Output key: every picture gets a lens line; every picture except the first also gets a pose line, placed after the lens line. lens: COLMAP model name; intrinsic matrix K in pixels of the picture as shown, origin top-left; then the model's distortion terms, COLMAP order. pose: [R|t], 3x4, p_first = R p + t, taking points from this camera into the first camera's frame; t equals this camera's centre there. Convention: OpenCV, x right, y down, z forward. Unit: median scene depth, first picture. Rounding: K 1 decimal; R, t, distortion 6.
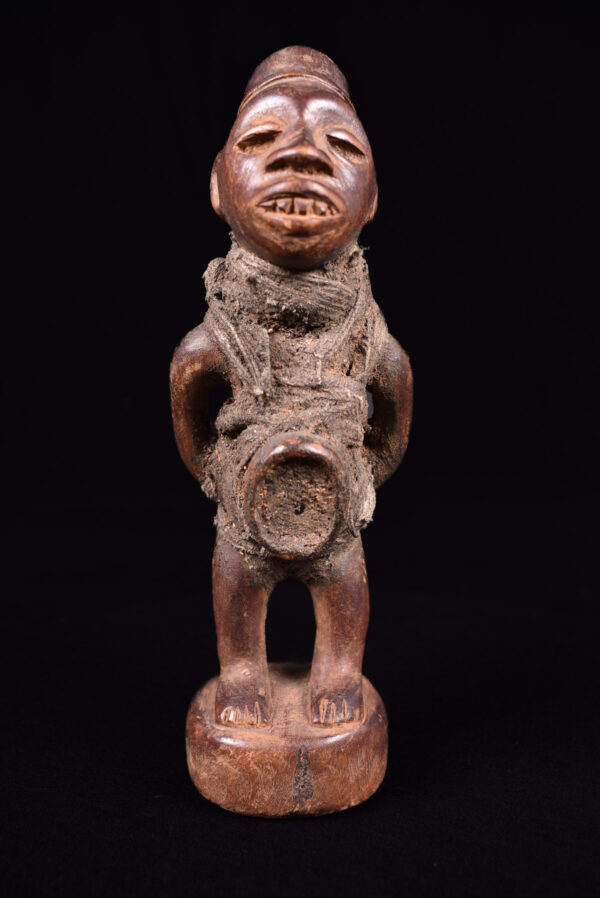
lens RADIAL K [[833.4, 0, 301.1], [0, 833.4, 447.5], [0, 0, 1]] dist [-0.045142, 0.000000]
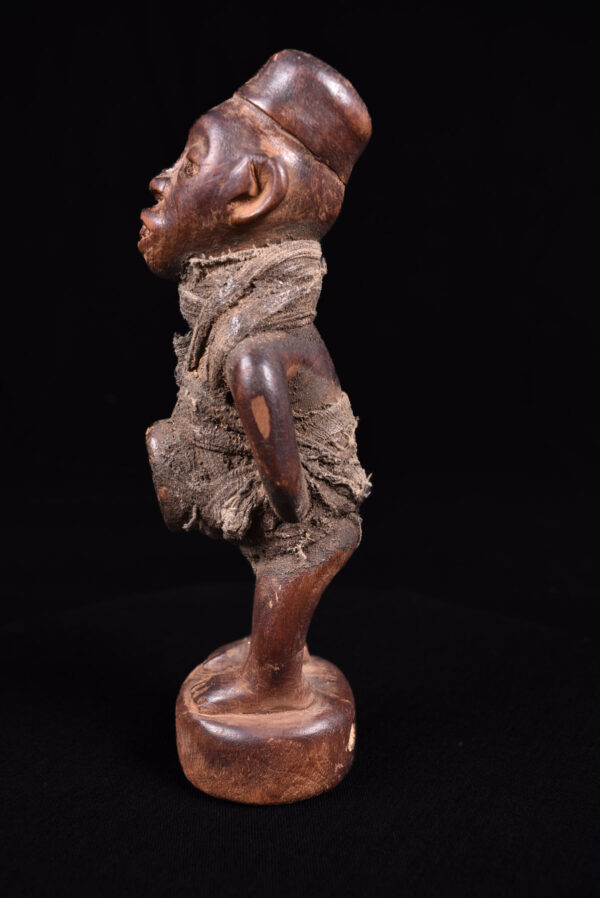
lens RADIAL K [[833.4, 0, 299.8], [0, 833.4, 448.9], [0, 0, 1]] dist [-0.045142, 0.000000]
pose [[-0.086019, 0.167217, -0.982161, 1.117979], [-0.158582, 0.970948, 0.179197, -0.213009], [0.983592, 0.171167, -0.057002, 1.224619]]
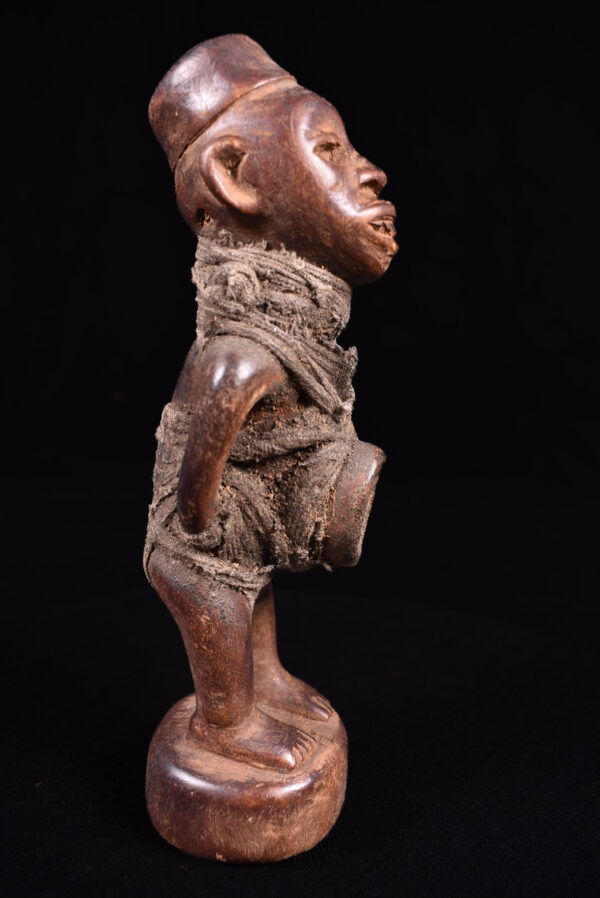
lens RADIAL K [[833.4, 0, 303.3], [0, 833.4, 451.2], [0, 0, 1]] dist [-0.045142, 0.000000]
pose [[0.263875, -0.163882, 0.950533, -0.992109], [0.124440, 0.983009, 0.134936, -0.153029], [-0.956496, 0.082678, 0.279785, 0.757175]]
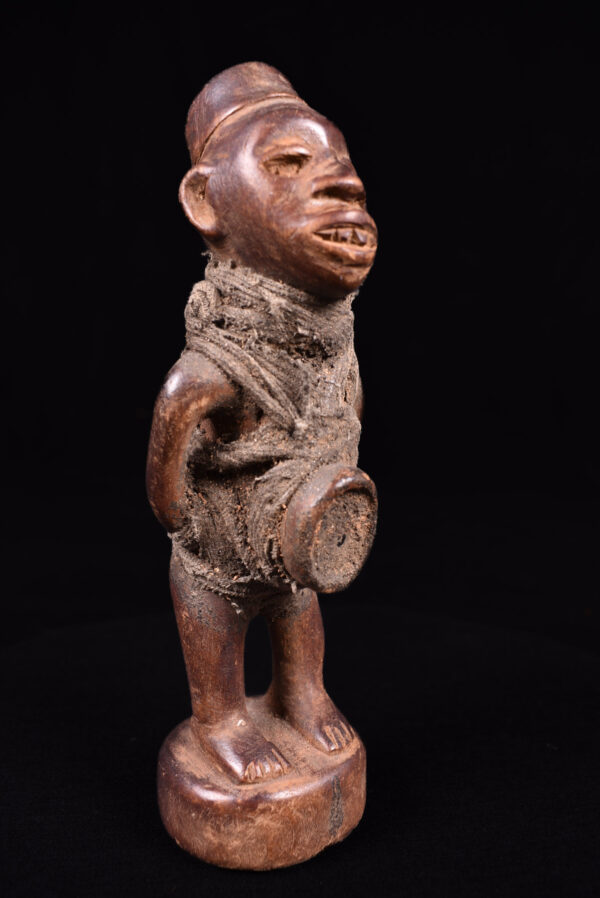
lens RADIAL K [[833.4, 0, 300.4], [0, 833.4, 454.3], [0, 0, 1]] dist [-0.045142, 0.000000]
pose [[0.799416, -0.091909, 0.593706, -0.609716], [0.088518, 0.995462, 0.034914, -0.065957], [-0.594221, 0.024643, 0.803924, 0.225252]]
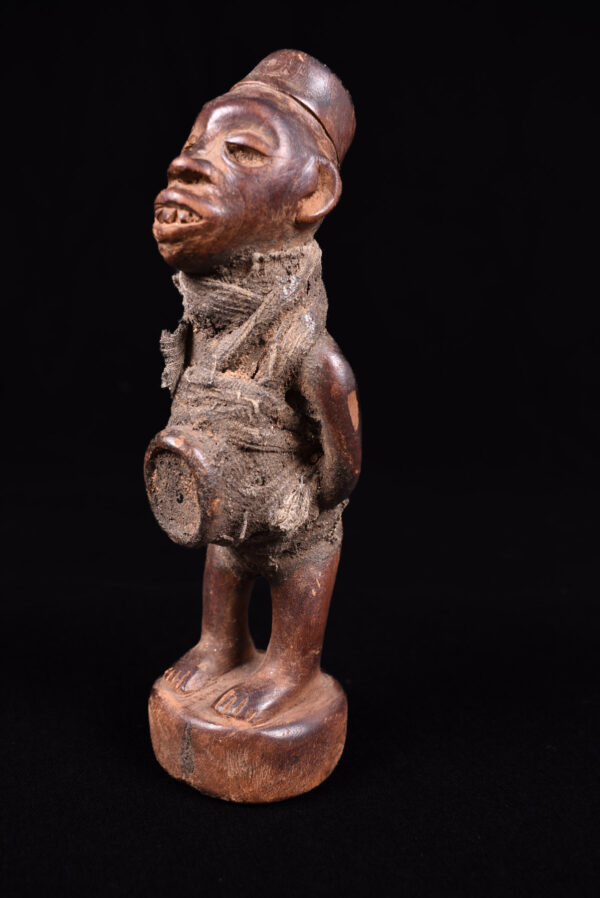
lens RADIAL K [[833.4, 0, 296.1], [0, 833.4, 448.2], [0, 0, 1]] dist [-0.045142, 0.000000]
pose [[0.714096, 0.142393, -0.685413, 0.813150], [-0.134092, 0.988788, 0.065715, -0.078239], [0.687085, 0.044982, 0.725183, 0.320068]]
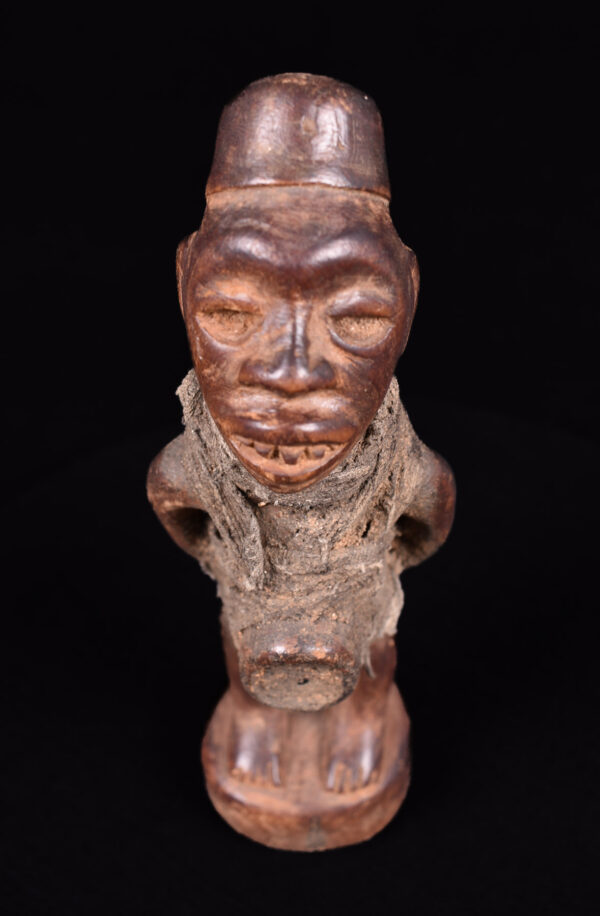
lens RADIAL K [[1029.0, 0, 303.5], [0, 1029.0, 451.9], [0, 0, 1]] dist [-0.012513, 0.000000]
pose [[0.995139, 0.039709, -0.090118, 0.085583], [0.017938, 0.826700, 0.562357, -0.723065], [0.096831, -0.561240, 0.821969, 0.241034]]
